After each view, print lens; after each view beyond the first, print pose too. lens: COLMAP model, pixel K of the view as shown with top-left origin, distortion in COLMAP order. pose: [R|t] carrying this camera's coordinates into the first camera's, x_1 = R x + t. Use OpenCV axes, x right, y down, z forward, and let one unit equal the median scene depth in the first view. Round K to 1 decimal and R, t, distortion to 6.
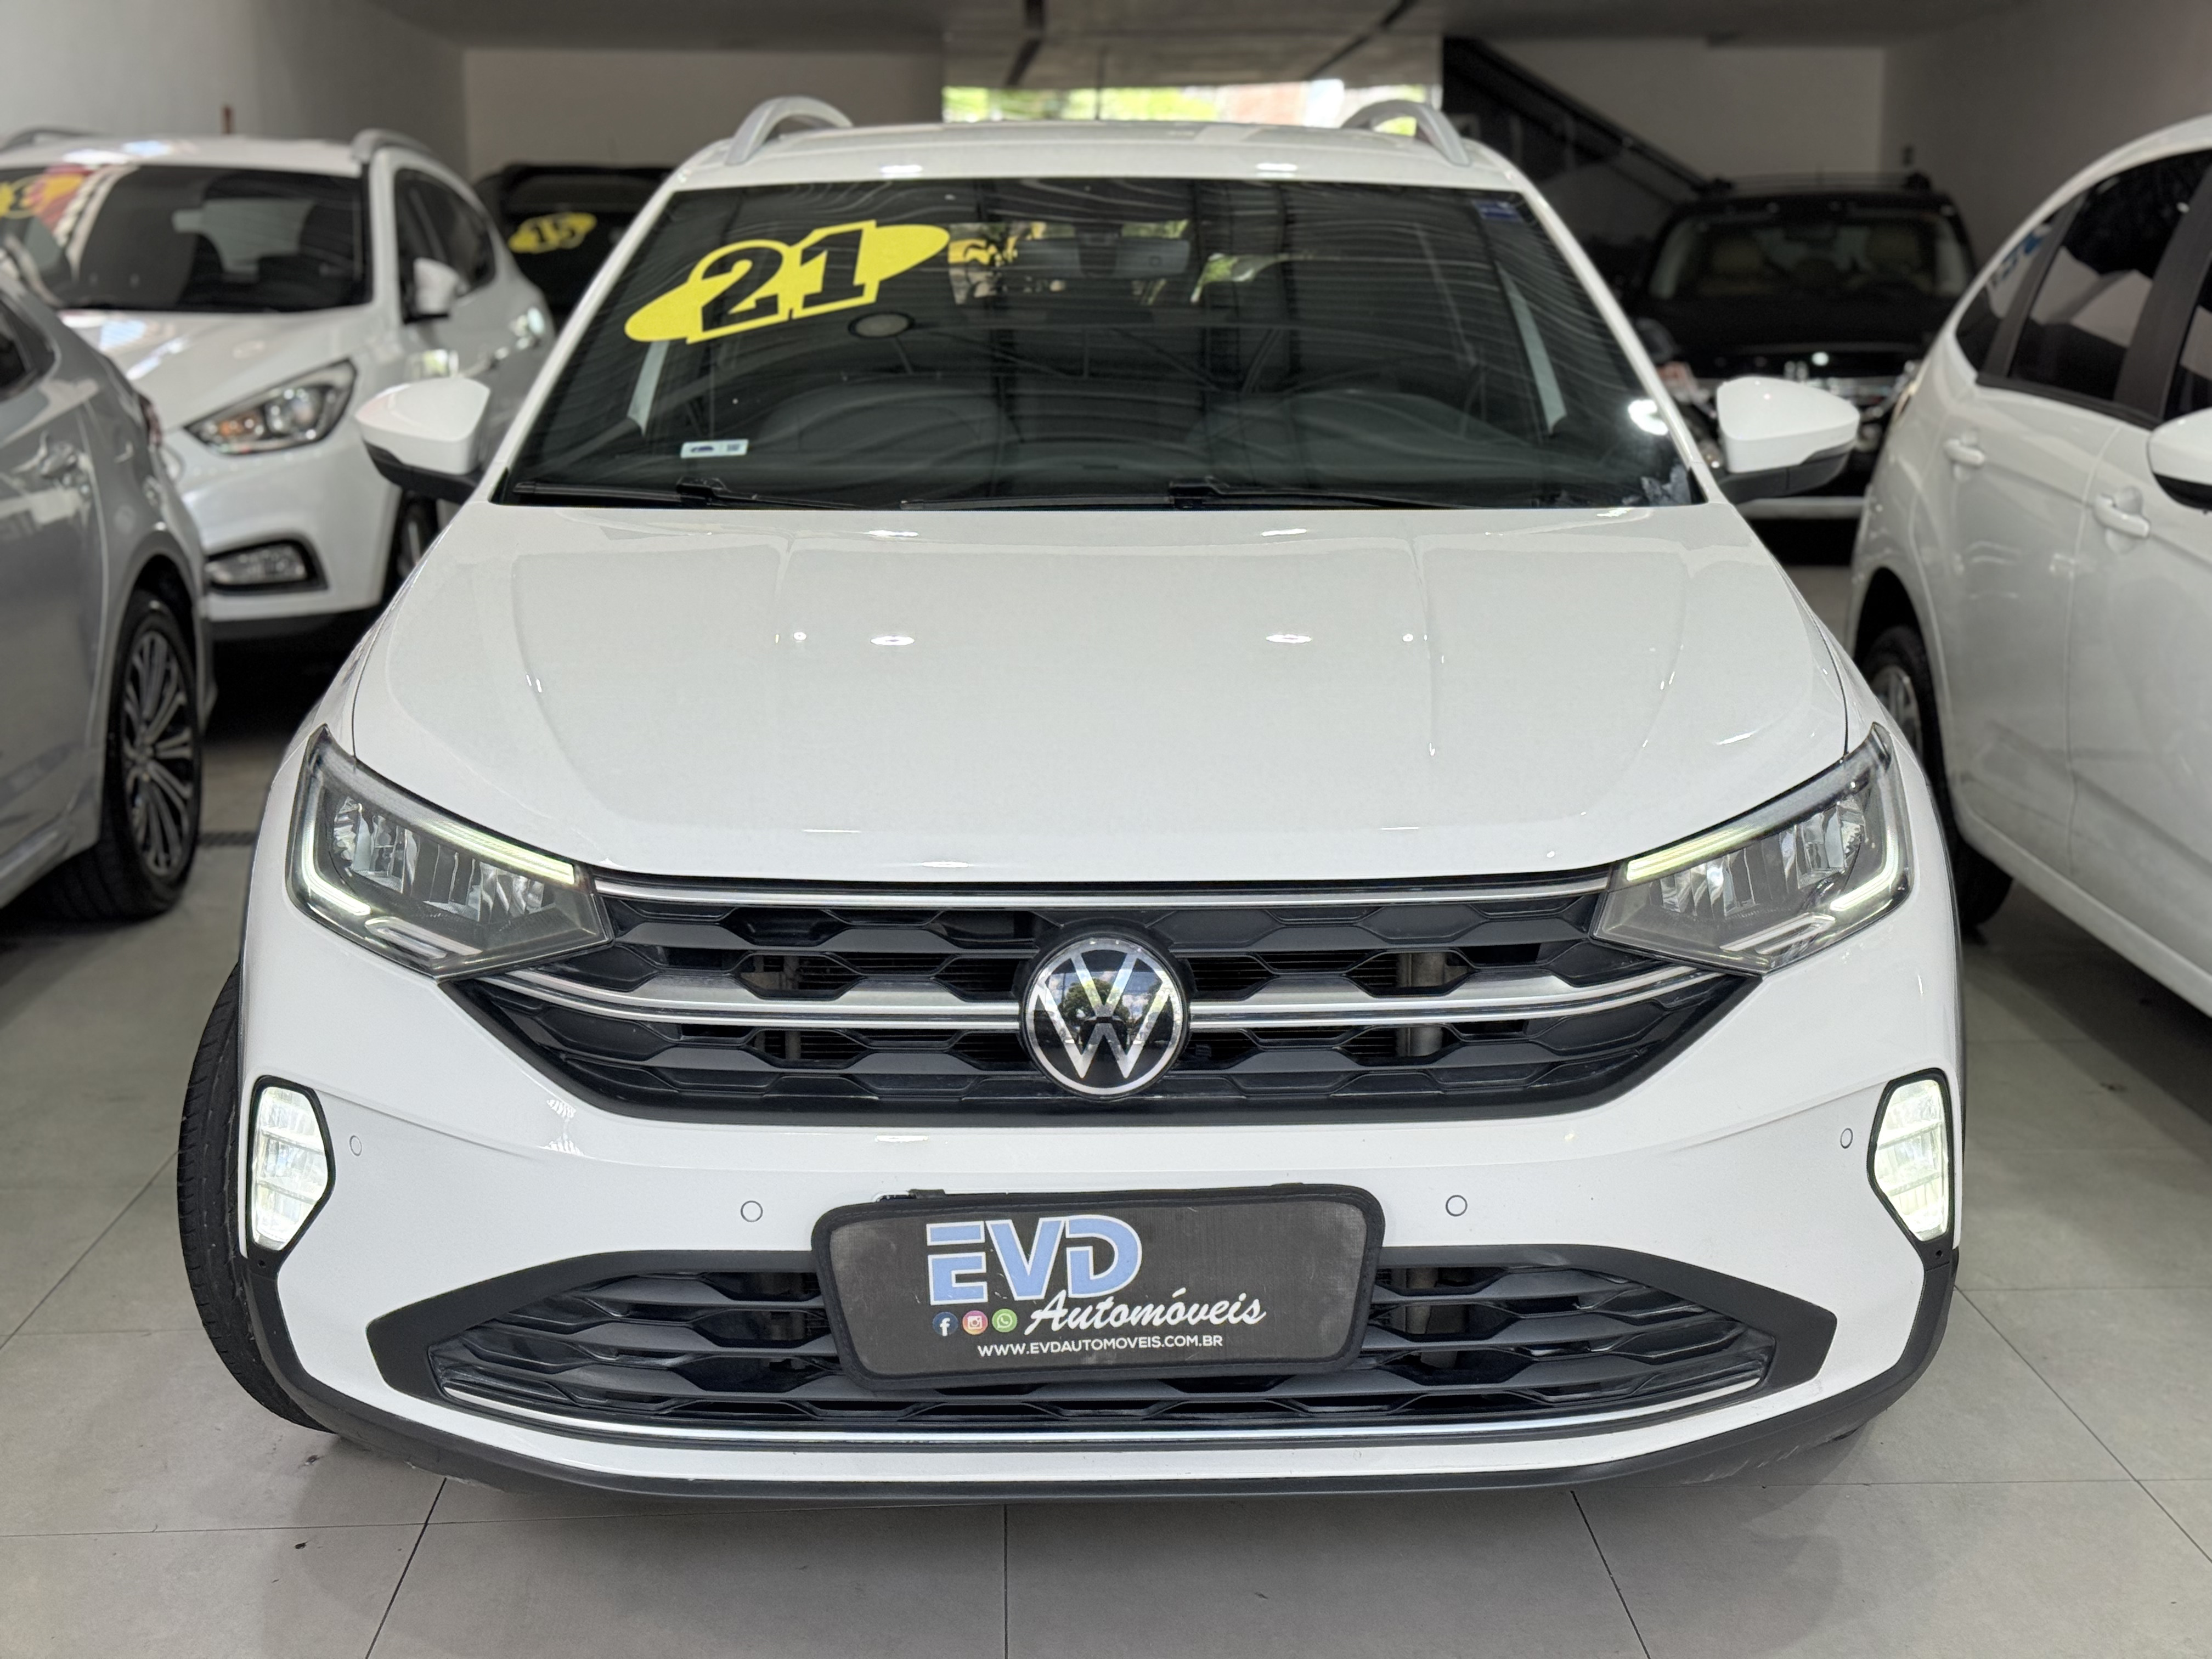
lens RADIAL K [[3142.2, 0, 1113.5], [0, 3142.2, 812.9], [0, 0, 1]] dist [0.227483, 0.000000]
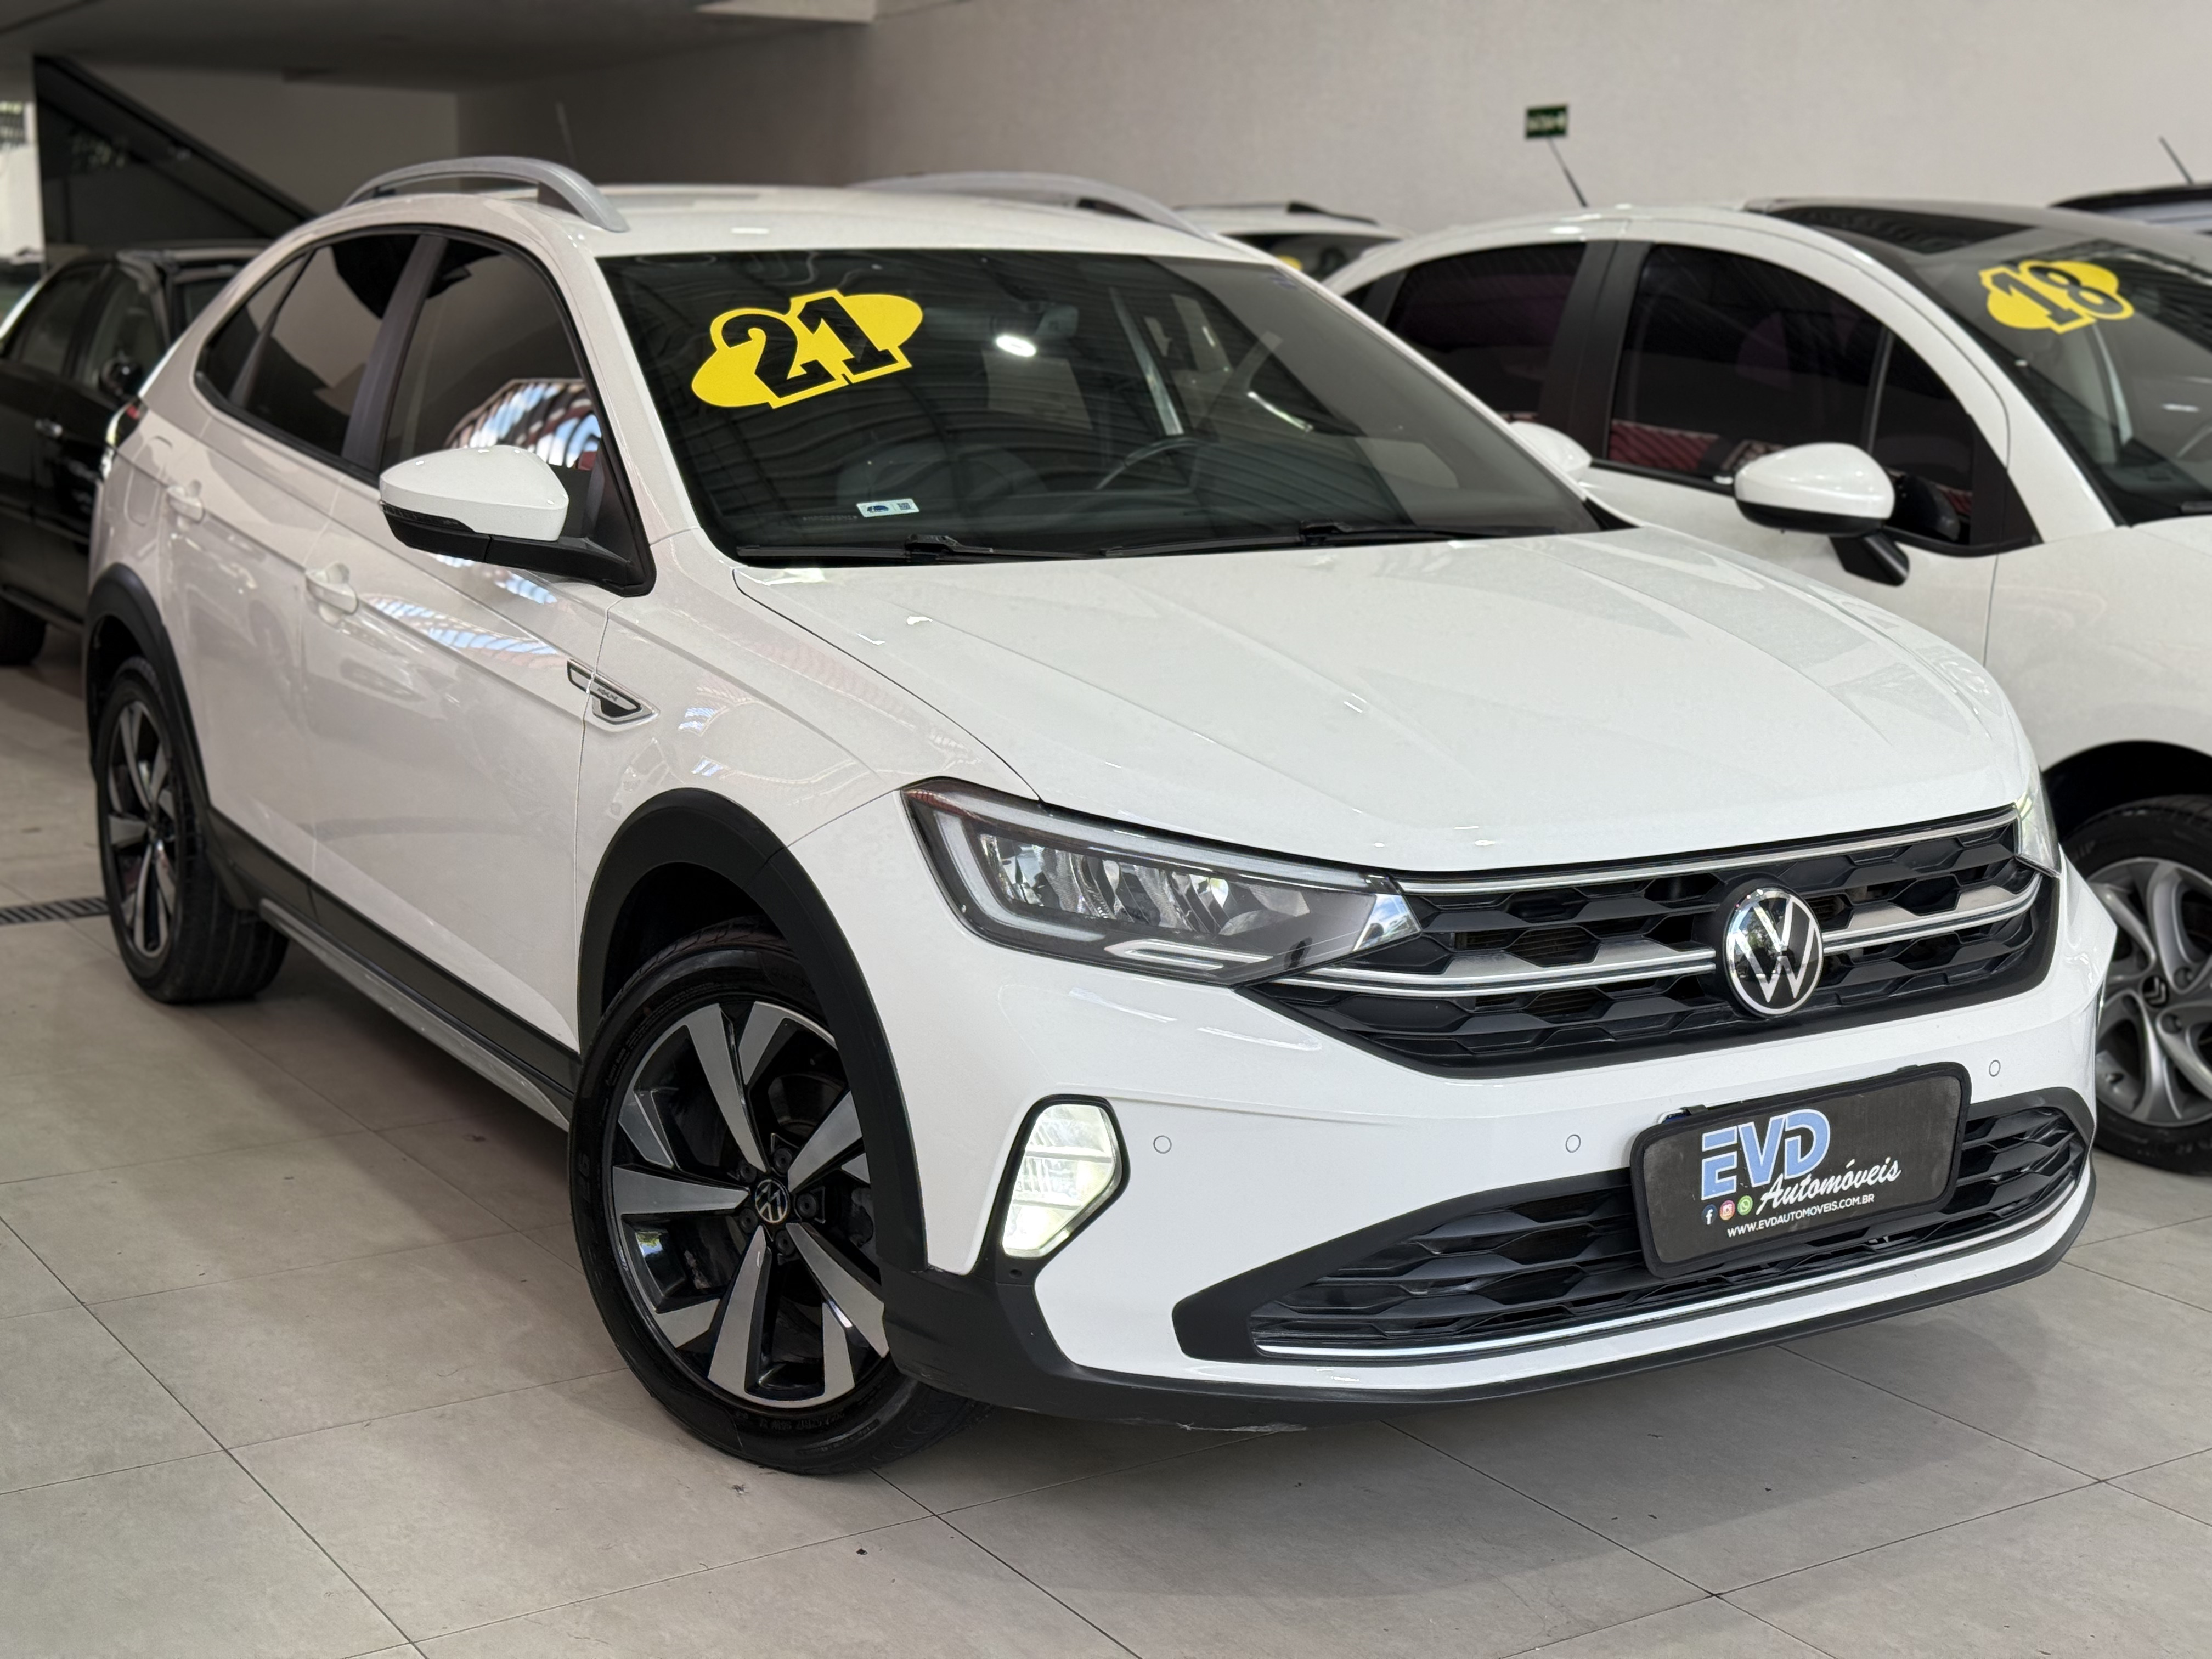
lens RADIAL K [[3142.2, 0, 1142.0], [0, 3142.2, 821.6], [0, 0, 1]] dist [0.227483, 0.000000]
pose [[0.838185, -0.082533, 0.539104, -0.873805], [0.085445, 0.996149, 0.019655, -0.031721], [-0.538650, 0.029589, 0.842010, 0.081386]]
